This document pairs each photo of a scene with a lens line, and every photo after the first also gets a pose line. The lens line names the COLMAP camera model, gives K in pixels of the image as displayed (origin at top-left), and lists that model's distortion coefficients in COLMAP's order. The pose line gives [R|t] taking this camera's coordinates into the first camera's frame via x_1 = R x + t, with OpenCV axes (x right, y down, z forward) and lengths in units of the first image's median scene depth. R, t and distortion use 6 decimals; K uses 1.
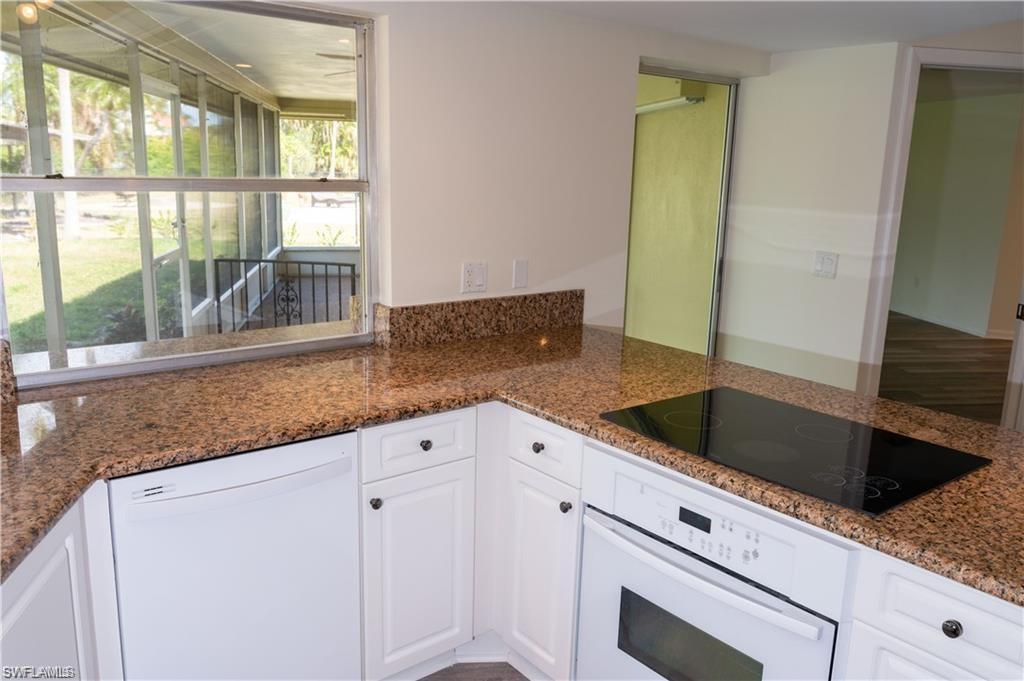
lens RADIAL K [[808.4, 0, 512.0], [0, 808.4, 340.5], [0, 0, 1]] dist [-0.003547, -0.000048]
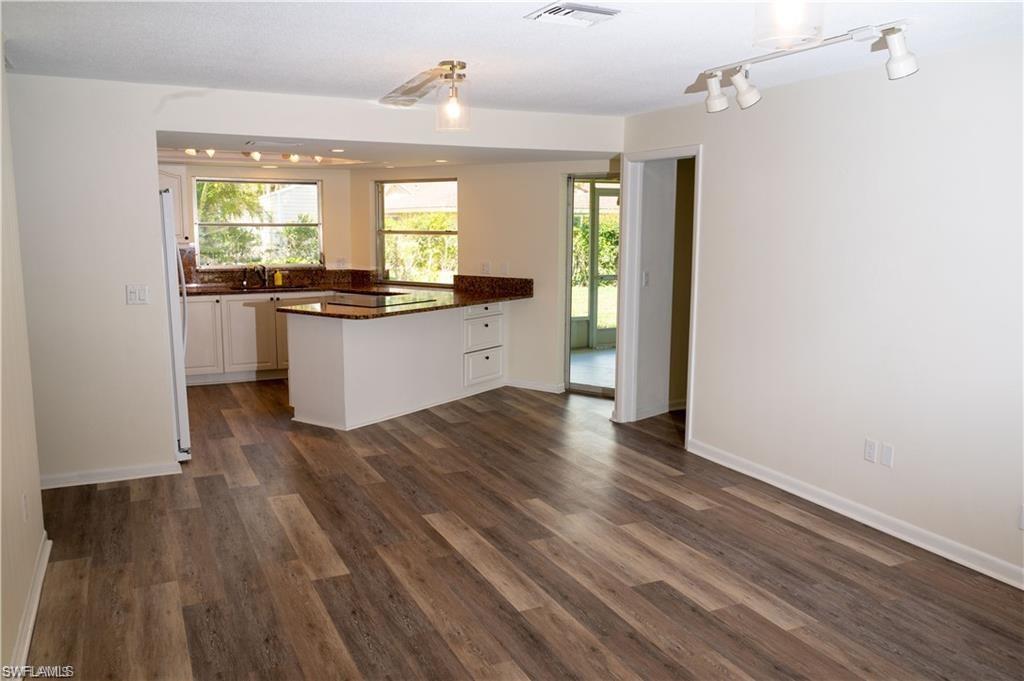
lens RADIAL K [[808.4, 0, 512.0], [0, 808.4, 340.5], [0, 0, 1]] dist [-0.003547, -0.000048]
pose [[0.292325, 0.109614, -0.950016, 4.418404], [-0.193918, 0.979566, 0.053353, -0.008607], [0.936452, 0.168629, 0.307608, 0.562778]]
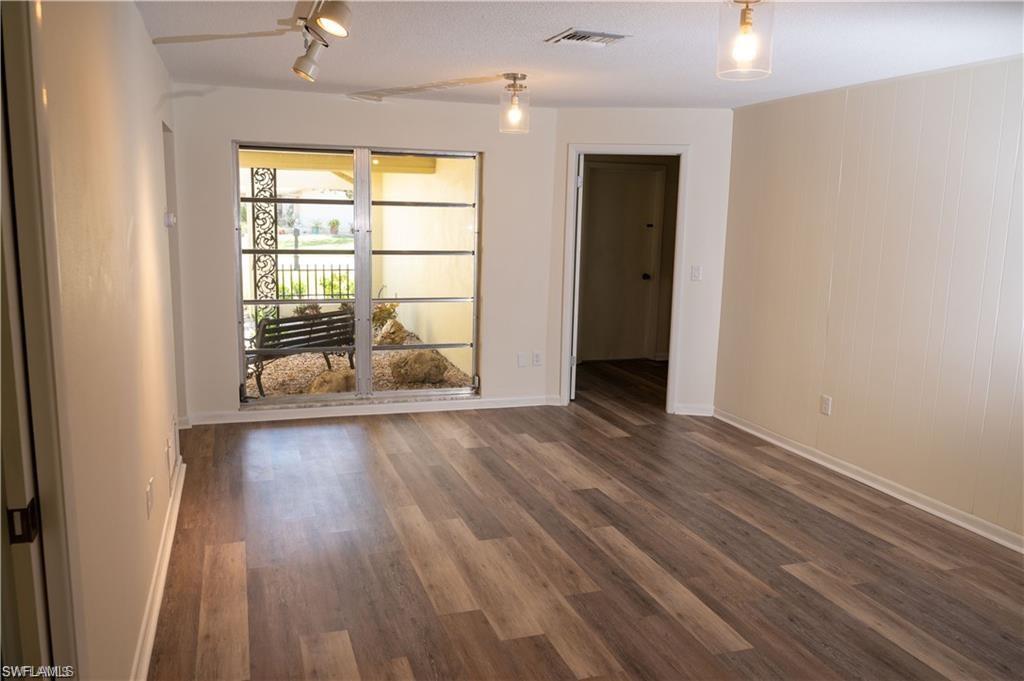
lens RADIAL K [[808.4, 0, 512.0], [0, 808.4, 340.5], [0, 0, 1]] dist [-0.003547, -0.000048]
pose [[-0.175391, -0.190570, 0.965878, 0.482641], [0.176614, 0.959080, 0.221300, -0.392818], [-0.968528, 0.209401, -0.134556, 1.782332]]
